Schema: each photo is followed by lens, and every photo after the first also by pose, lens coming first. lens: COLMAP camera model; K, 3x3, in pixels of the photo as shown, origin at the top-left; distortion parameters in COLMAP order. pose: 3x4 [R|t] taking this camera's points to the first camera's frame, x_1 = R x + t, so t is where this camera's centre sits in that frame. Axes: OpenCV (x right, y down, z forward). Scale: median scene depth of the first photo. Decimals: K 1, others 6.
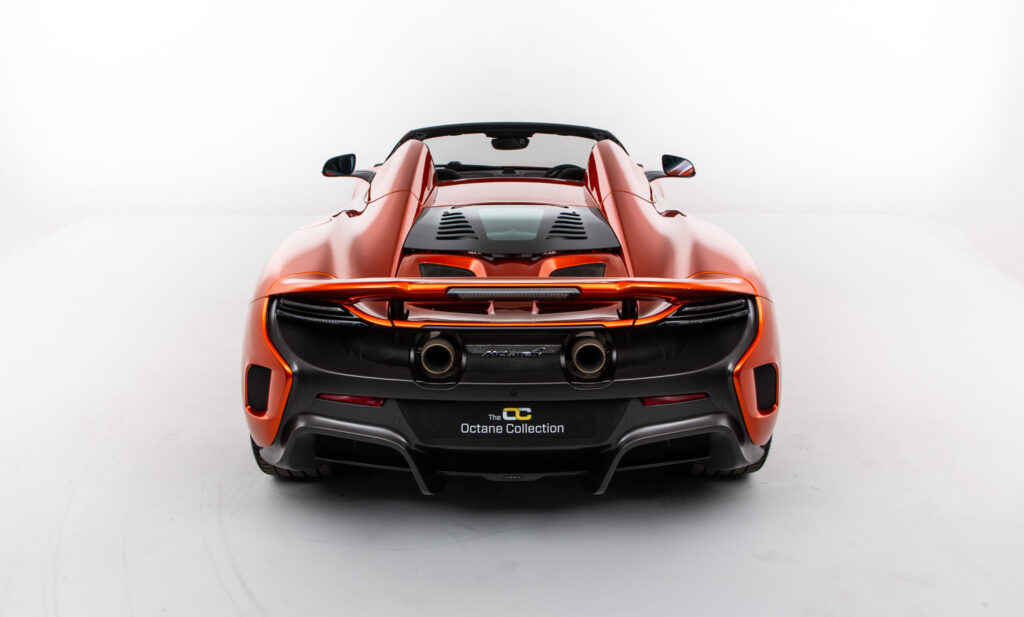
lens RADIAL K [[1011.6, 0, 512.0], [0, 1011.6, 308.5], [0, 0, 1]] dist [-0.015059, -0.015207]
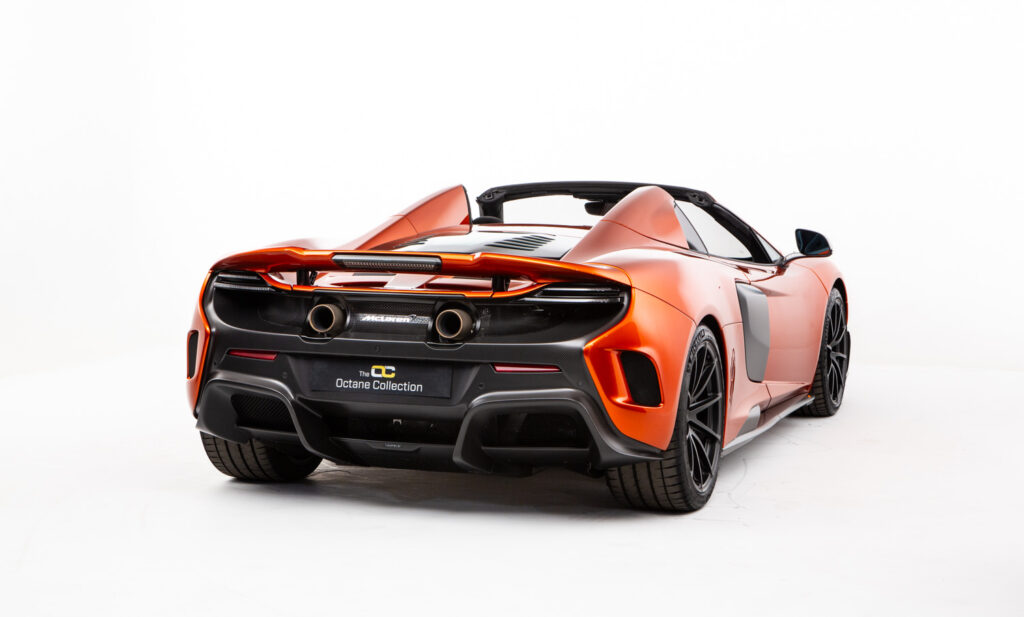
lens RADIAL K [[1931.7, 0, 512.0], [0, 1931.7, 308.5], [0, 0, 1]] dist [0.033217, 0.024164]
pose [[0.938772, 0.036681, -0.342580, 0.848087], [-0.108374, 0.975284, -0.192552, 0.423975], [0.327050, 0.217889, 0.919545, -0.893197]]
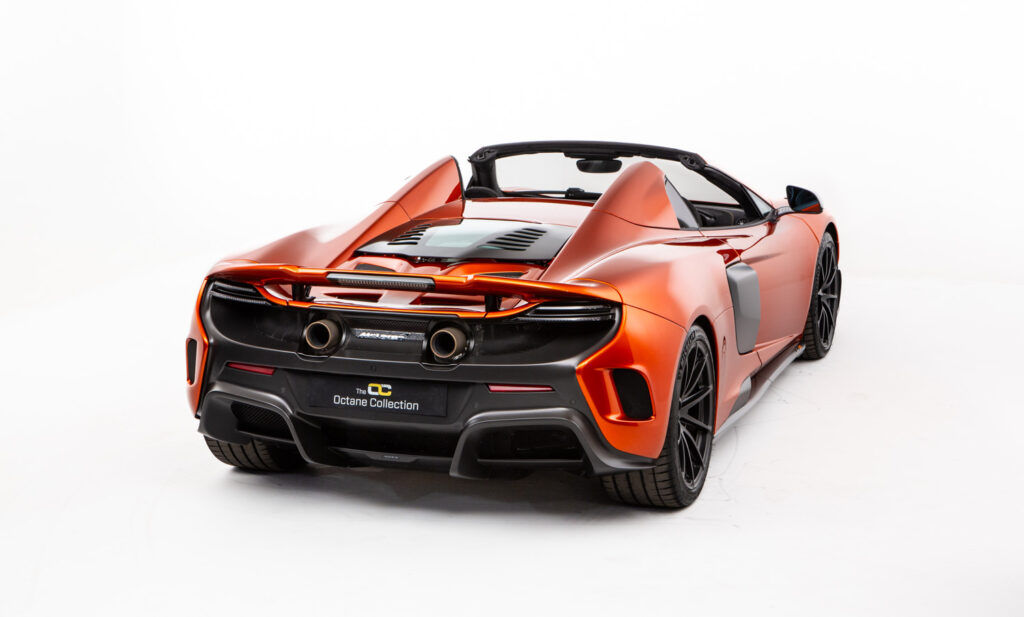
lens RADIAL K [[1931.7, 0, 512.0], [0, 1931.7, 308.5], [0, 0, 1]] dist [0.033217, 0.024164]
pose [[0.940067, 0.057989, -0.336022, 0.850832], [-0.092455, 0.991866, -0.087482, 0.187594], [0.328216, 0.113306, 0.937783, -0.960139]]
